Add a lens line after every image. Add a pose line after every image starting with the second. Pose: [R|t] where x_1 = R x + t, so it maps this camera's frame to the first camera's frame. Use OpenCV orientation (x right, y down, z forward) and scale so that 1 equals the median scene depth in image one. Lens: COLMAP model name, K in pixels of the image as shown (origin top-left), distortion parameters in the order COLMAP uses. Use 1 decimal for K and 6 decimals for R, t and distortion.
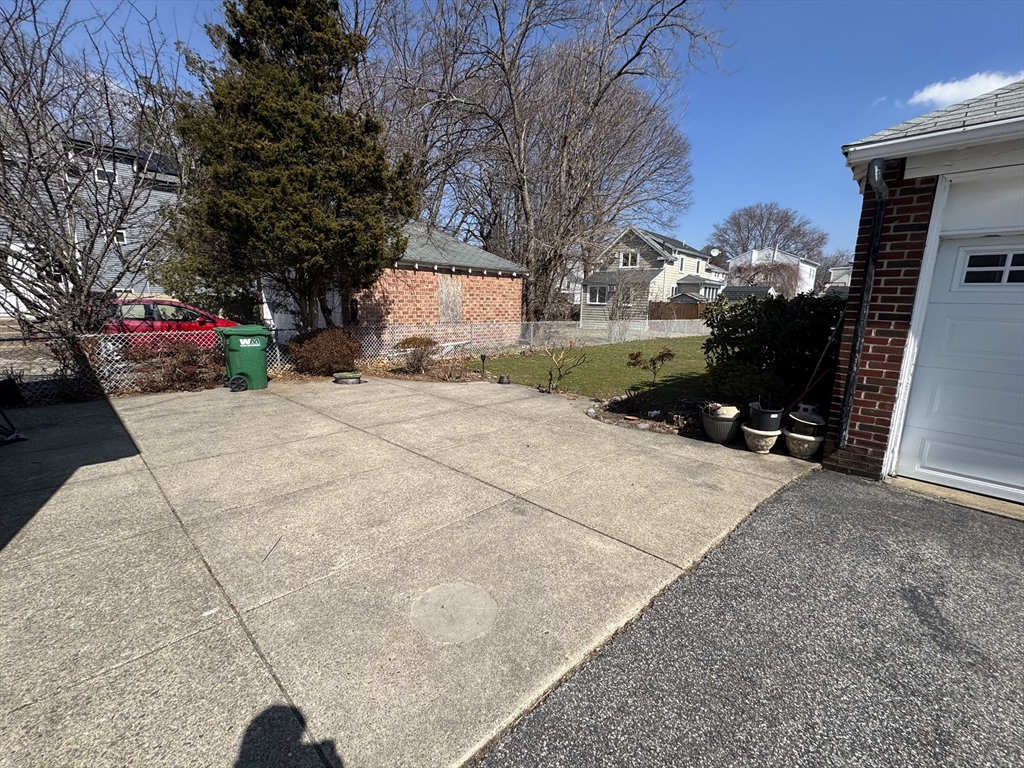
lens RADIAL K [[432.8, 0, 512.0], [0, 432.8, 384.0], [0, 0, 1]] dist [0.001313, 0.000003]
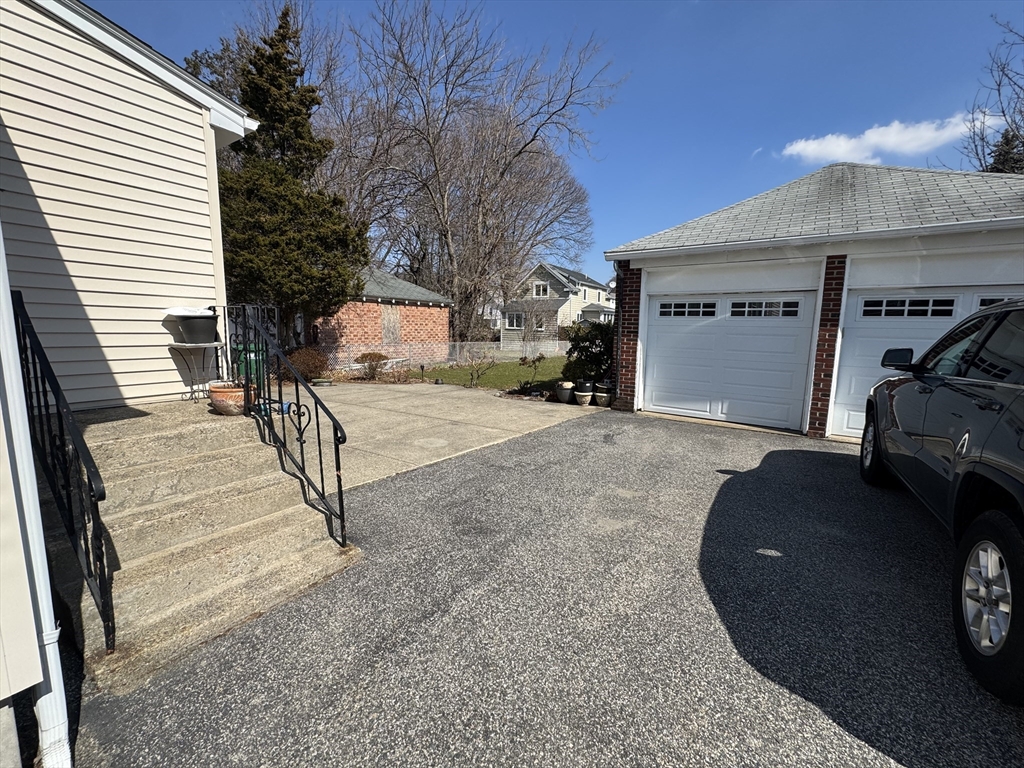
lens RADIAL K [[432.8, 0, 512.0], [0, 432.8, 384.0], [0, 0, 1]] dist [0.001313, 0.000003]
pose [[0.985373, -0.026900, 0.168276, -0.018583], [0.036499, 0.997862, -0.054211, 0.070679], [-0.166458, 0.059560, 0.984248, -0.355758]]
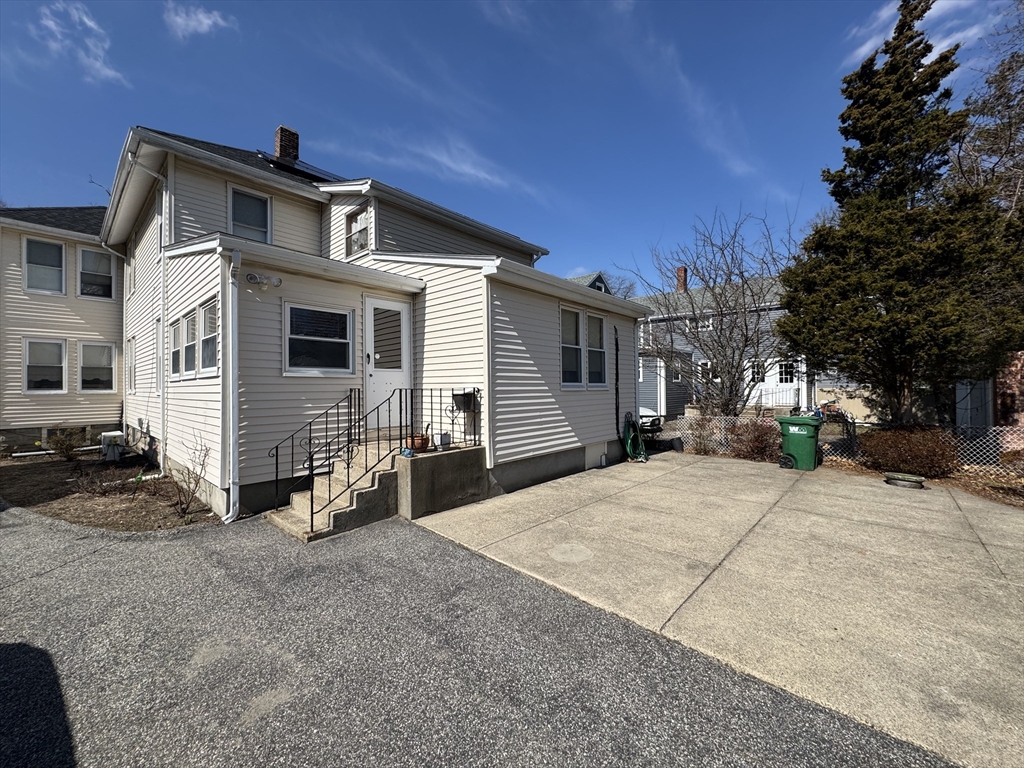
lens RADIAL K [[407.7, 0, 512.0], [0, 407.7, 384.0], [0, 0, 1]] dist [-0.000136, -0.000156]
pose [[0.021609, -0.031476, -0.999271, 0.374760], [-0.181195, 0.982829, -0.034877, -0.026564], [0.983210, 0.181817, 0.015534, 0.121722]]
